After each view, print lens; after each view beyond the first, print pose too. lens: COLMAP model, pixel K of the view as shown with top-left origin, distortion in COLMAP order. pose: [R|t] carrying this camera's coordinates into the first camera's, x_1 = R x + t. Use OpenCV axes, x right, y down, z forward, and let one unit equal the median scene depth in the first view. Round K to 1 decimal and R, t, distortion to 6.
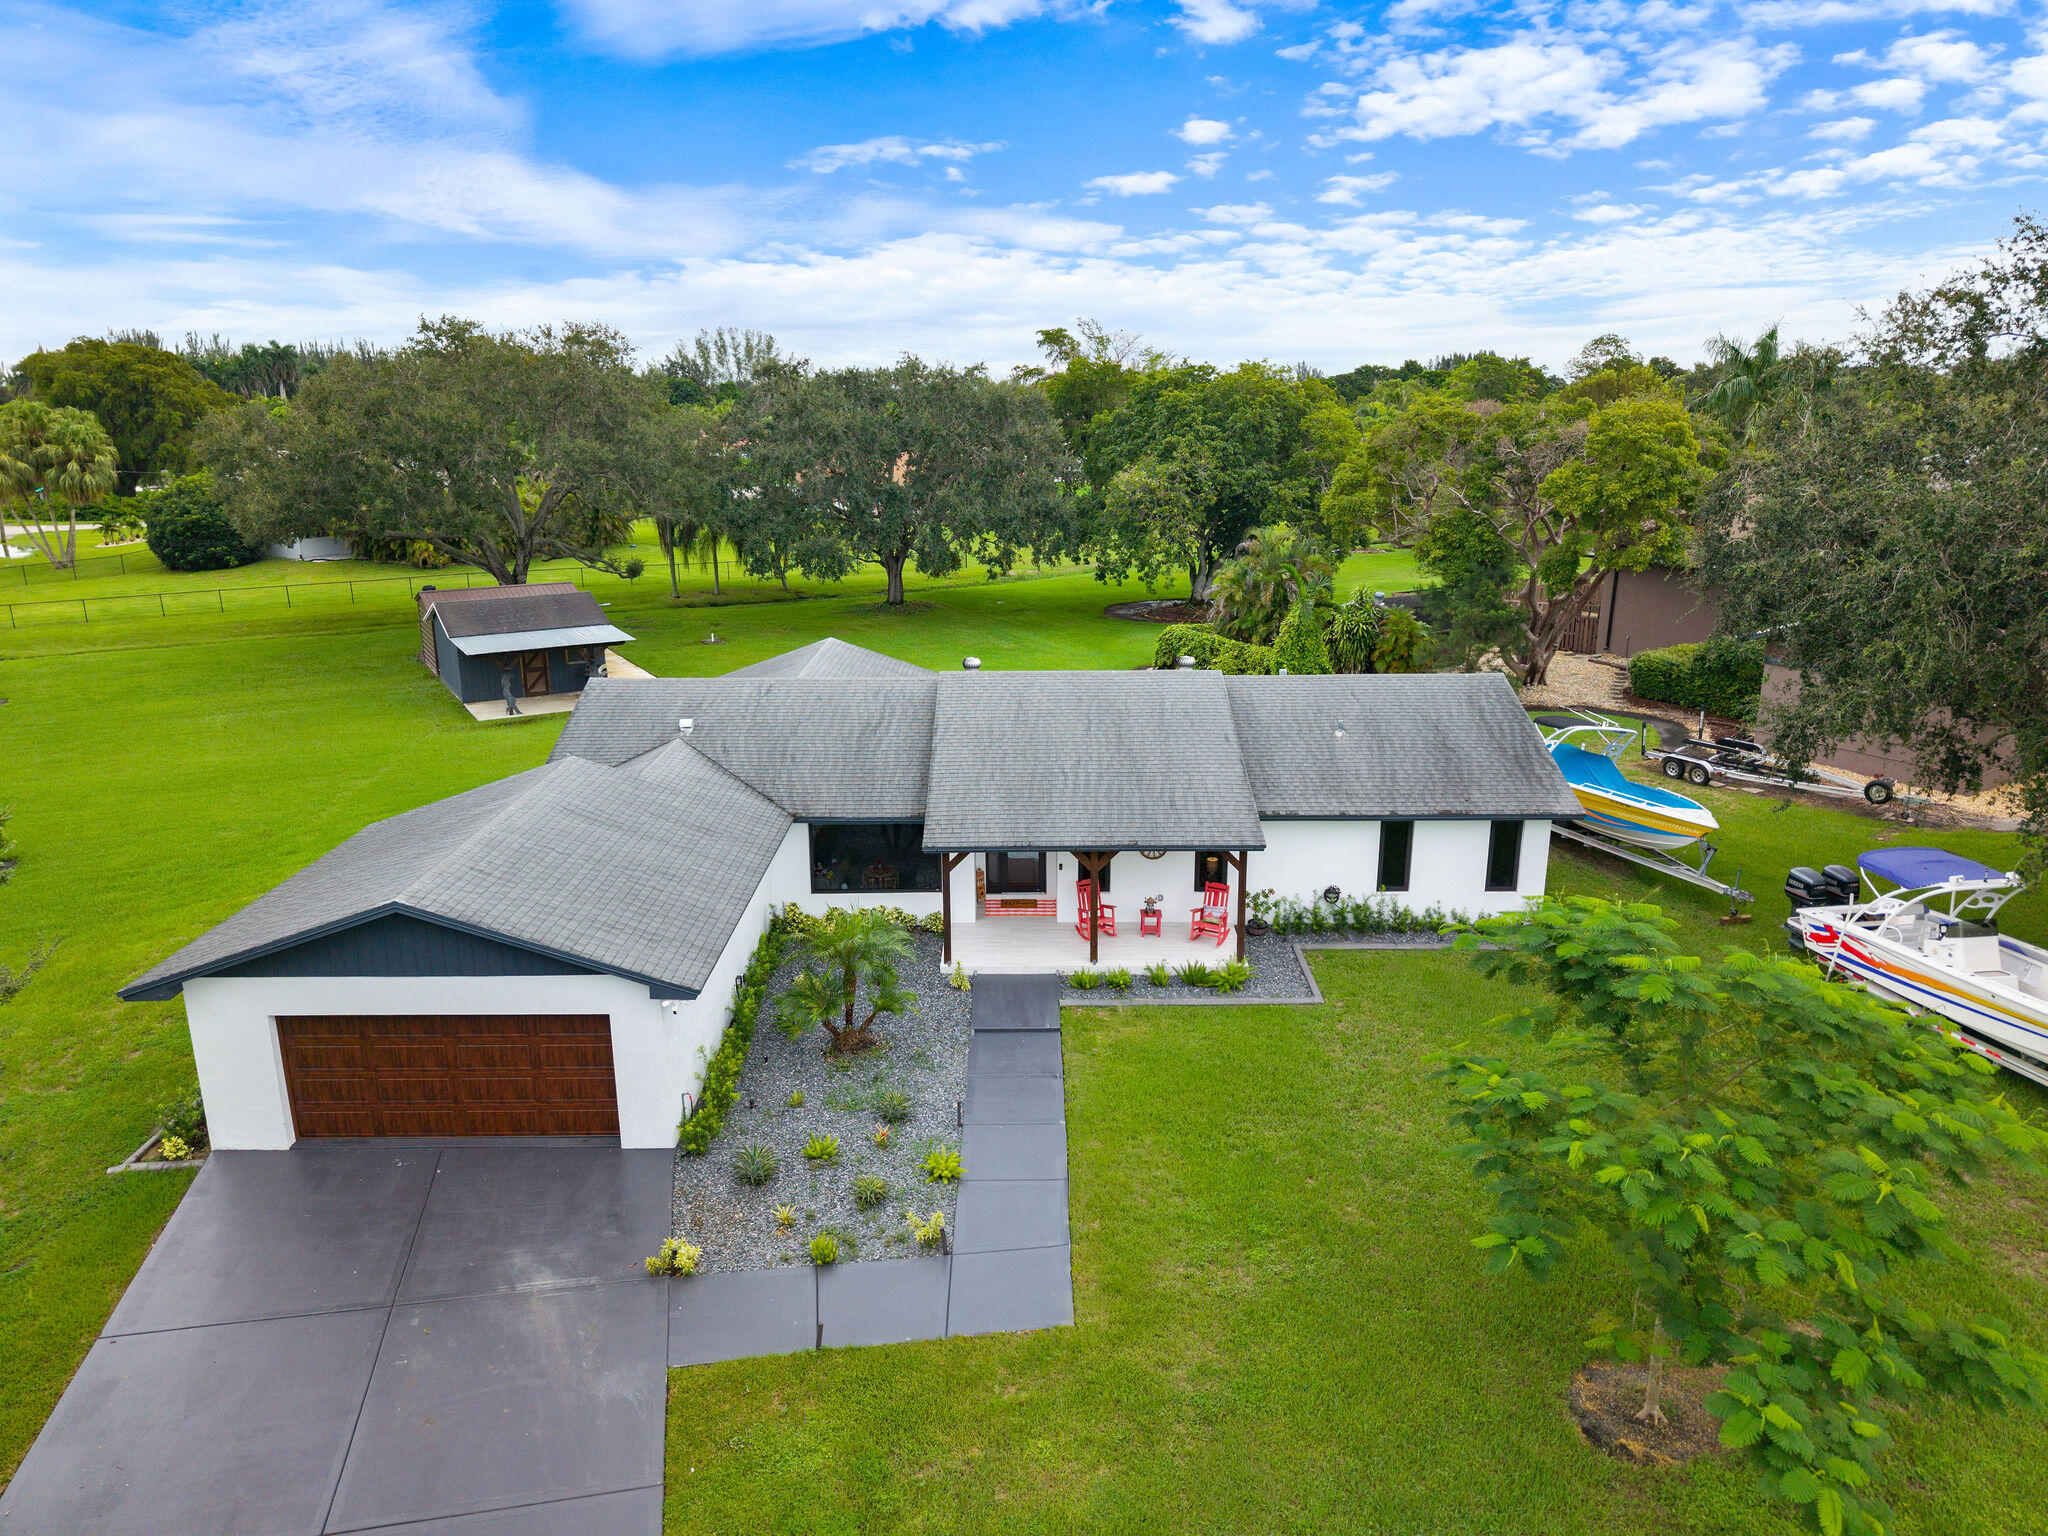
lens RADIAL K [[1371.4, 0, 1034.1], [0, 1371.4, 777.1], [0, 0, 1]] dist [0.022332, -0.035623]
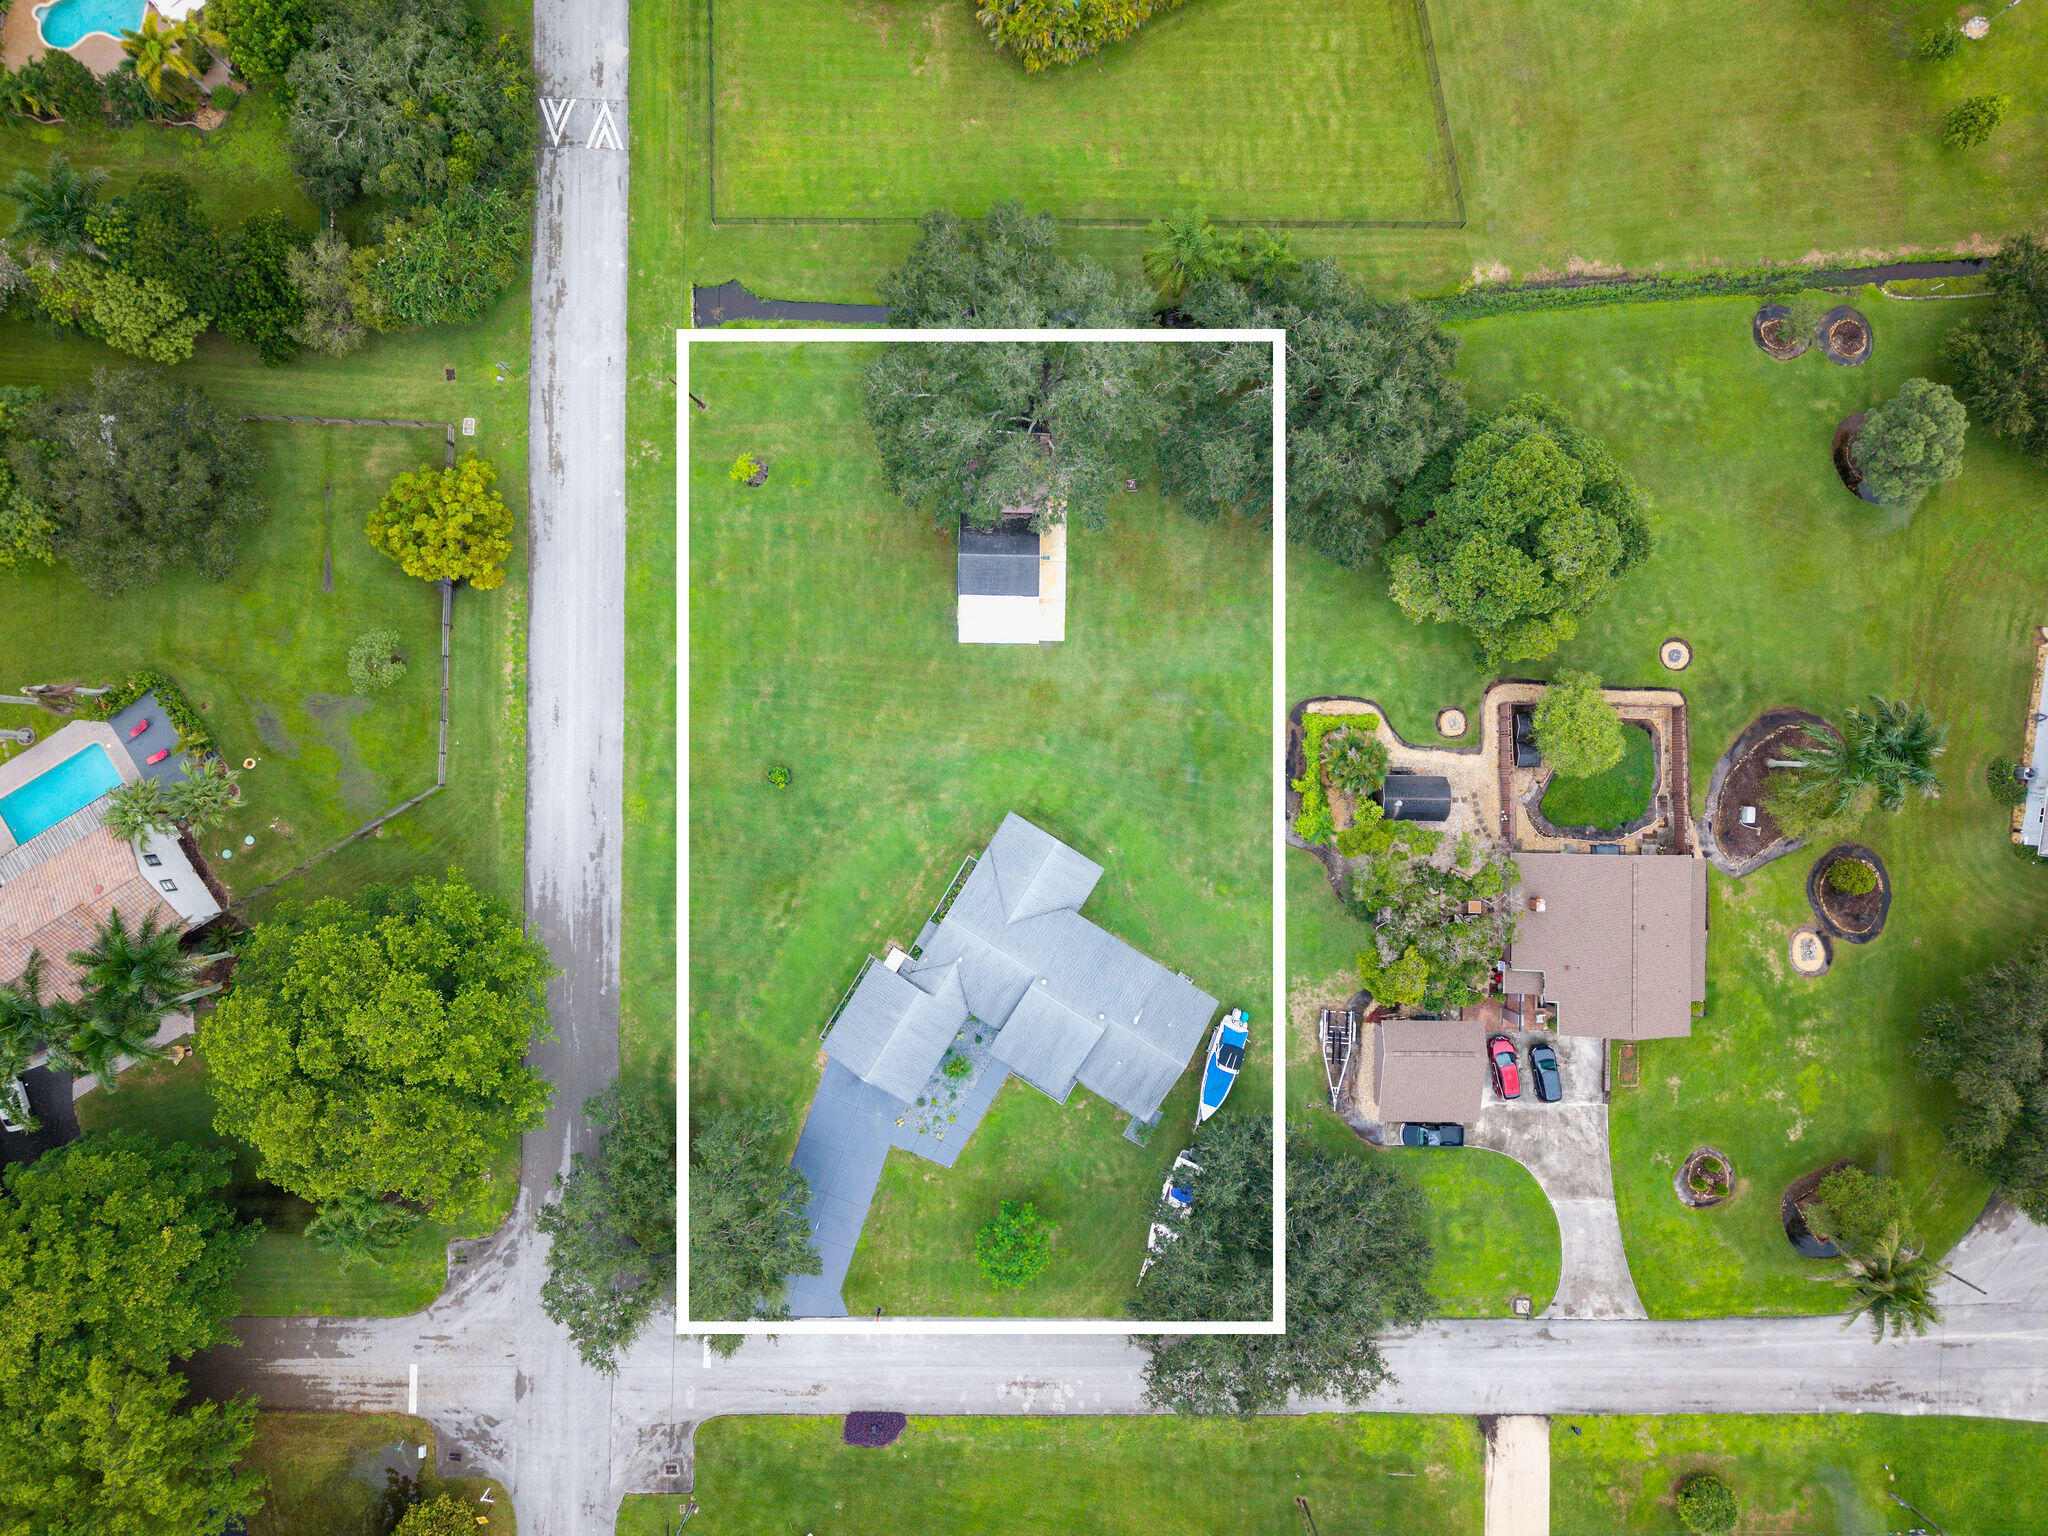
lens RADIAL K [[1375.7, 0, 1029.8], [0, 1375.7, 770.4], [0, 0, 1]] dist [0.024701, -0.028793]
pose [[0.844752, 0.534765, 0.020479, -0.459069], [-0.168082, 0.228794, 0.958854, -3.699420], [0.508077, -0.813437, 0.283159, 0.534397]]
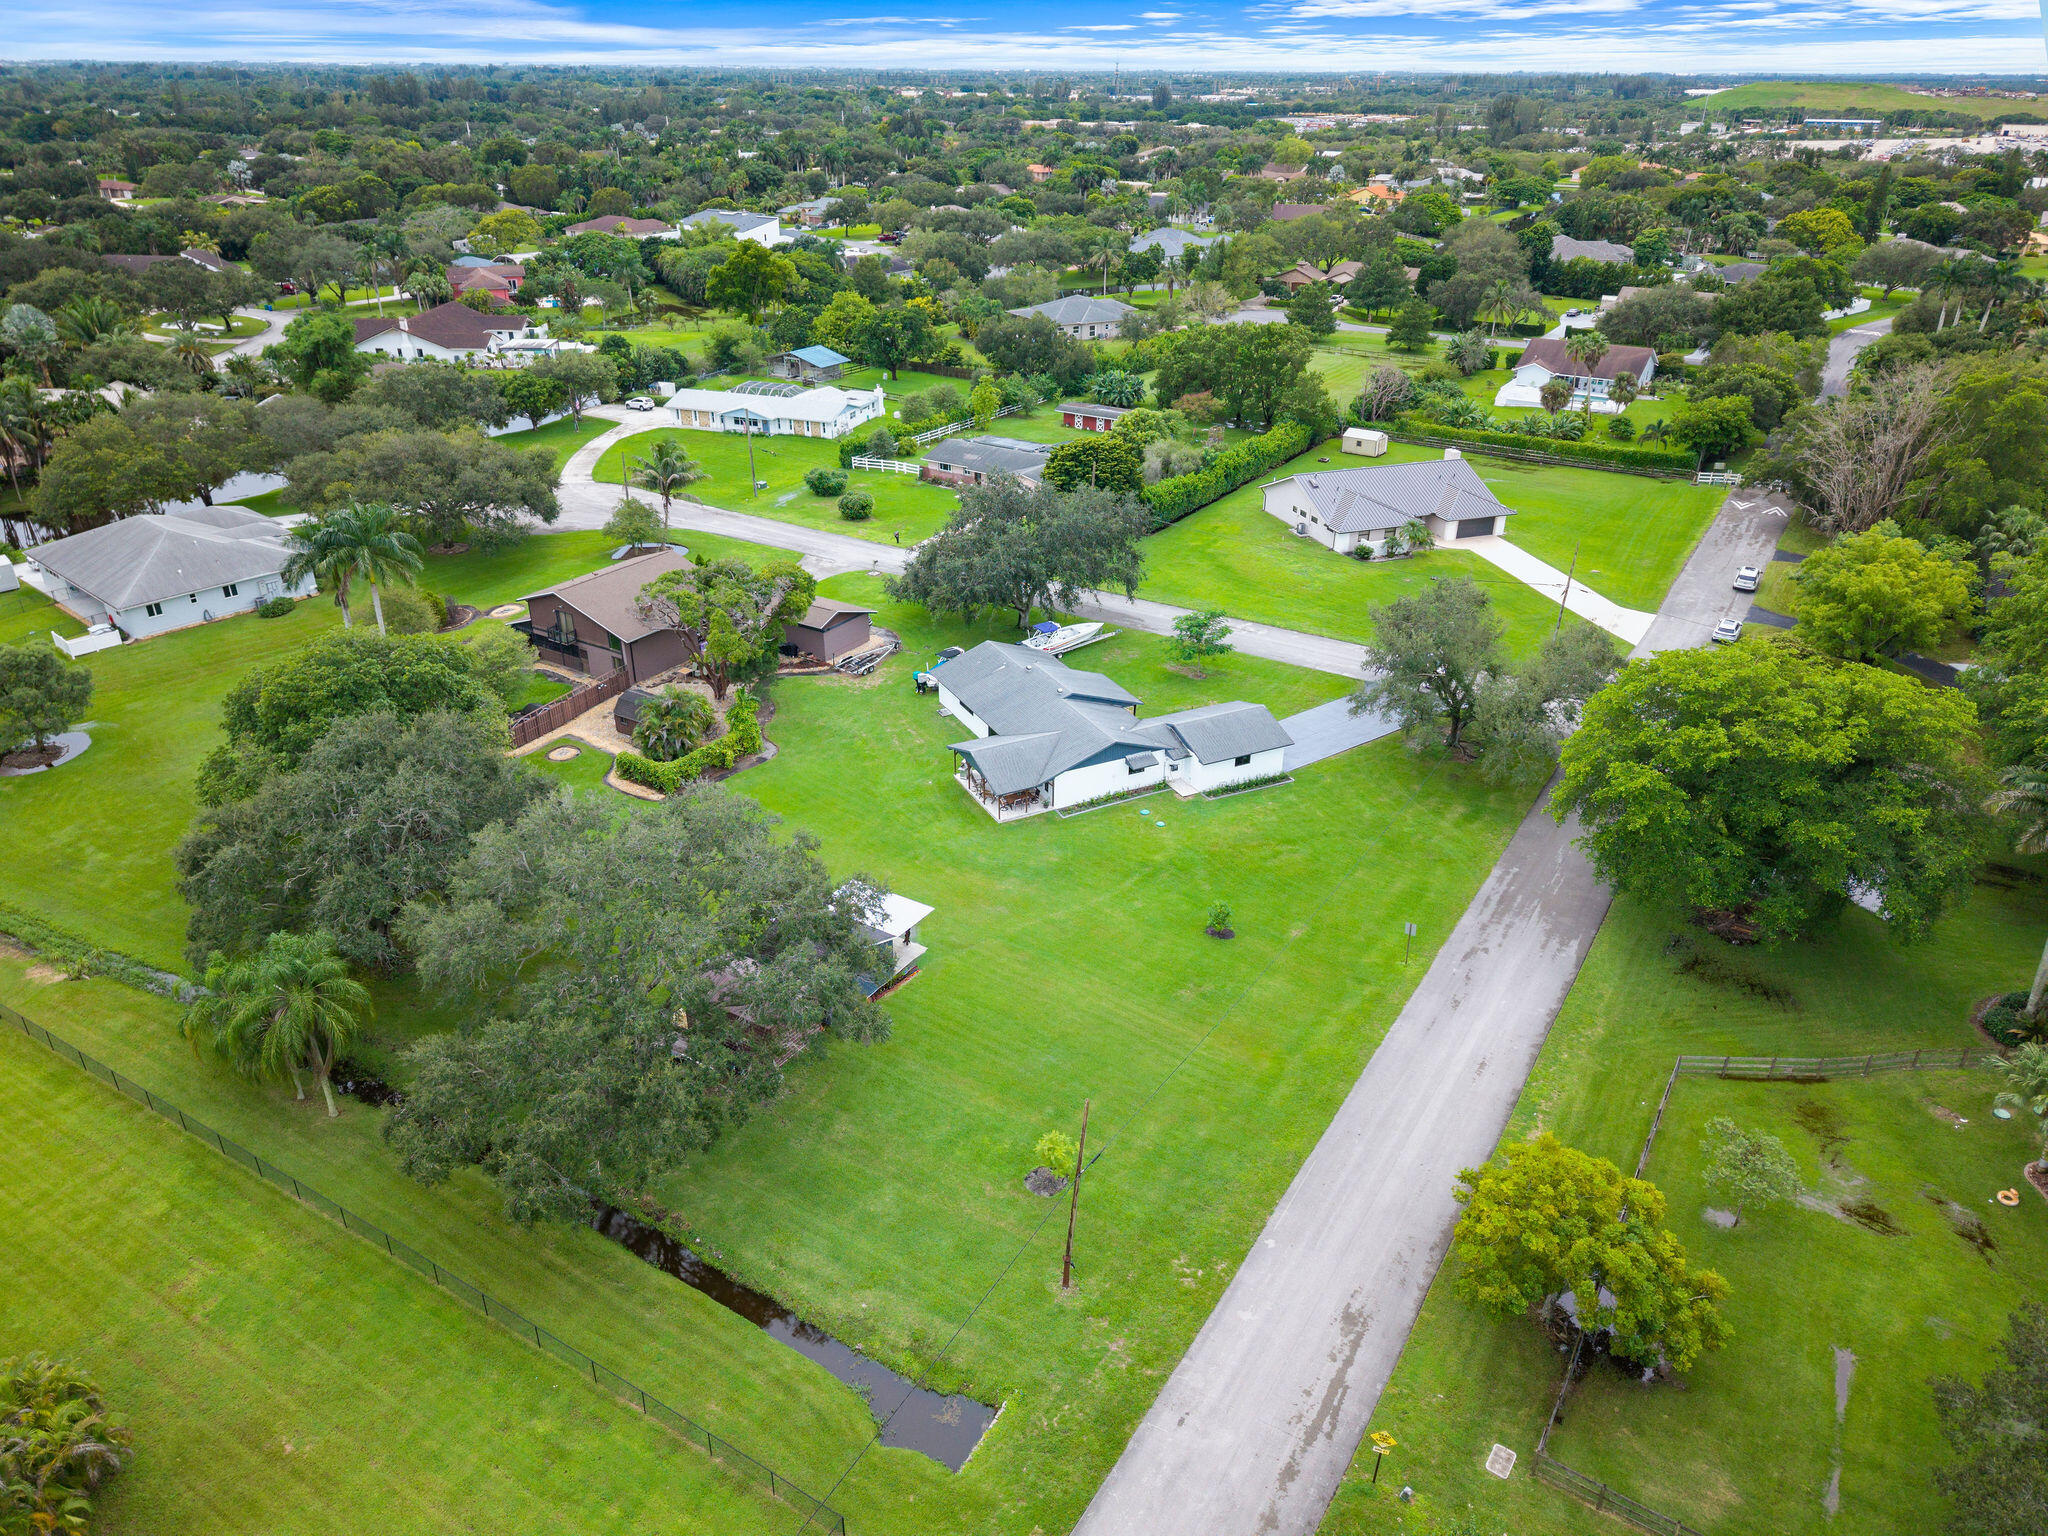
lens RADIAL K [[1371.3, 0, 1029.2], [0, 1371.3, 769.0], [0, 0, 1]] dist [0.065370, -0.100438]
pose [[-0.437878, -0.406272, 0.802001, -3.035672], [0.237495, 0.808108, 0.539034, -1.928105], [-0.867098, 0.426502, -0.257365, 2.231005]]
